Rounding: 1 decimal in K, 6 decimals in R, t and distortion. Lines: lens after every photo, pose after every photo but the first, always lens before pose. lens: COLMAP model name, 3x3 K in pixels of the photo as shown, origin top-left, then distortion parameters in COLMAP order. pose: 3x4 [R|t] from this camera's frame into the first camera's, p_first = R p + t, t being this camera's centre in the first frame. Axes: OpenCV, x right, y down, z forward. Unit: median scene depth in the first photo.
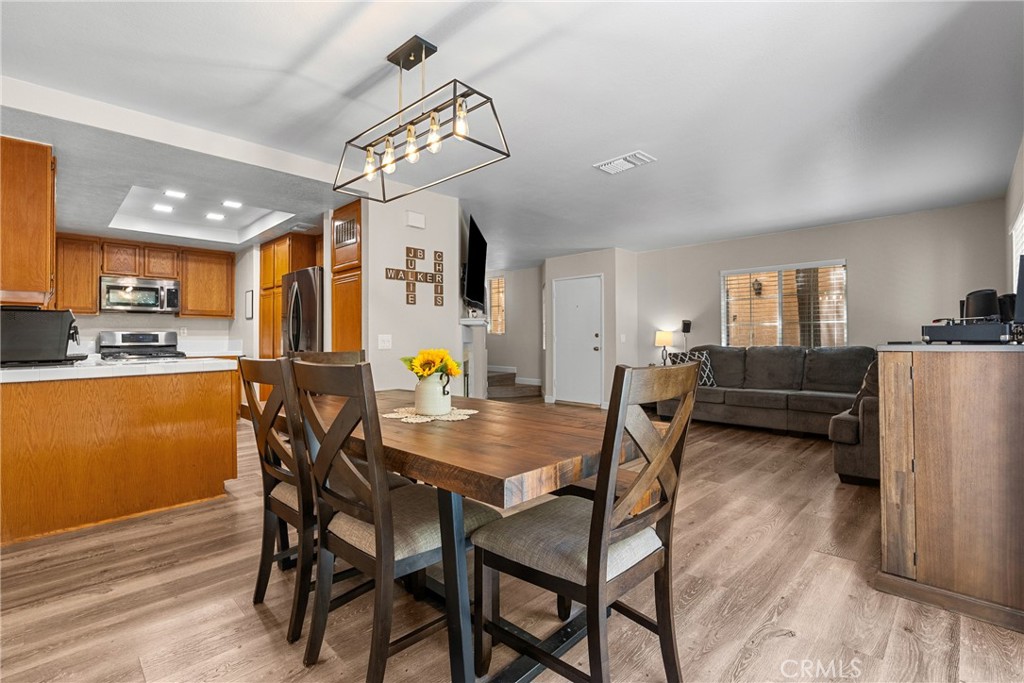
lens RADIAL K [[465.0, 0, 514.2], [0, 465.0, 336.9], [0, 0, 1]] dist [-0.008899, 0.000655]
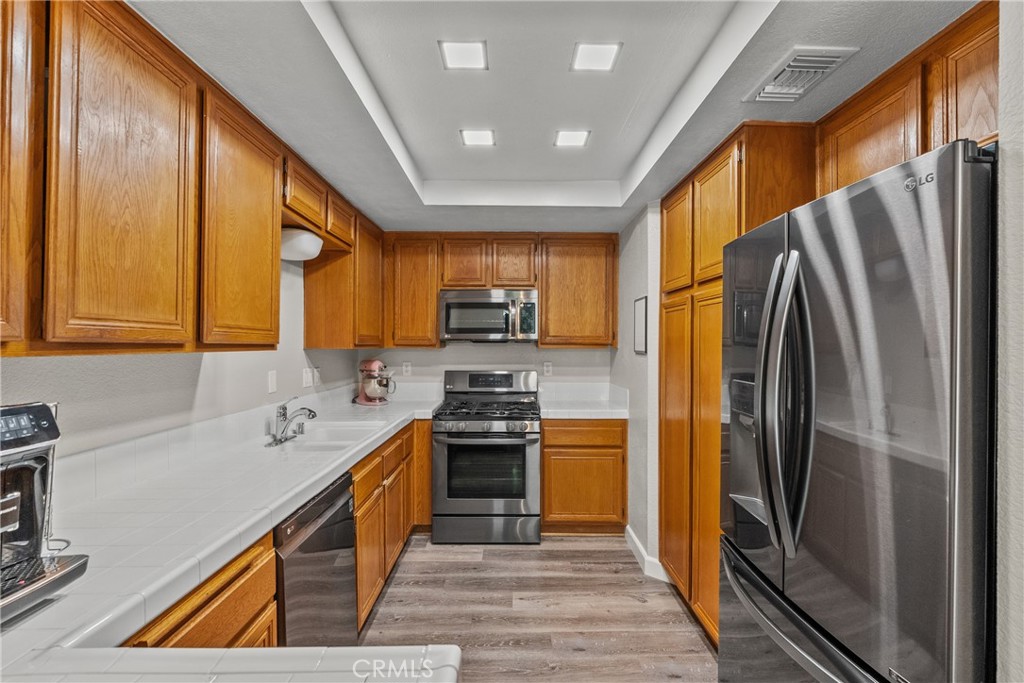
lens RADIAL K [[465.0, 0, 514.2], [0, 465.0, 336.9], [0, 0, 1]] dist [-0.008899, 0.000655]
pose [[0.702283, -0.003851, -0.711888, -0.309943], [-0.004161, 0.999946, -0.009513, -0.052217], [0.711886, 0.009643, 0.702229, 0.550788]]
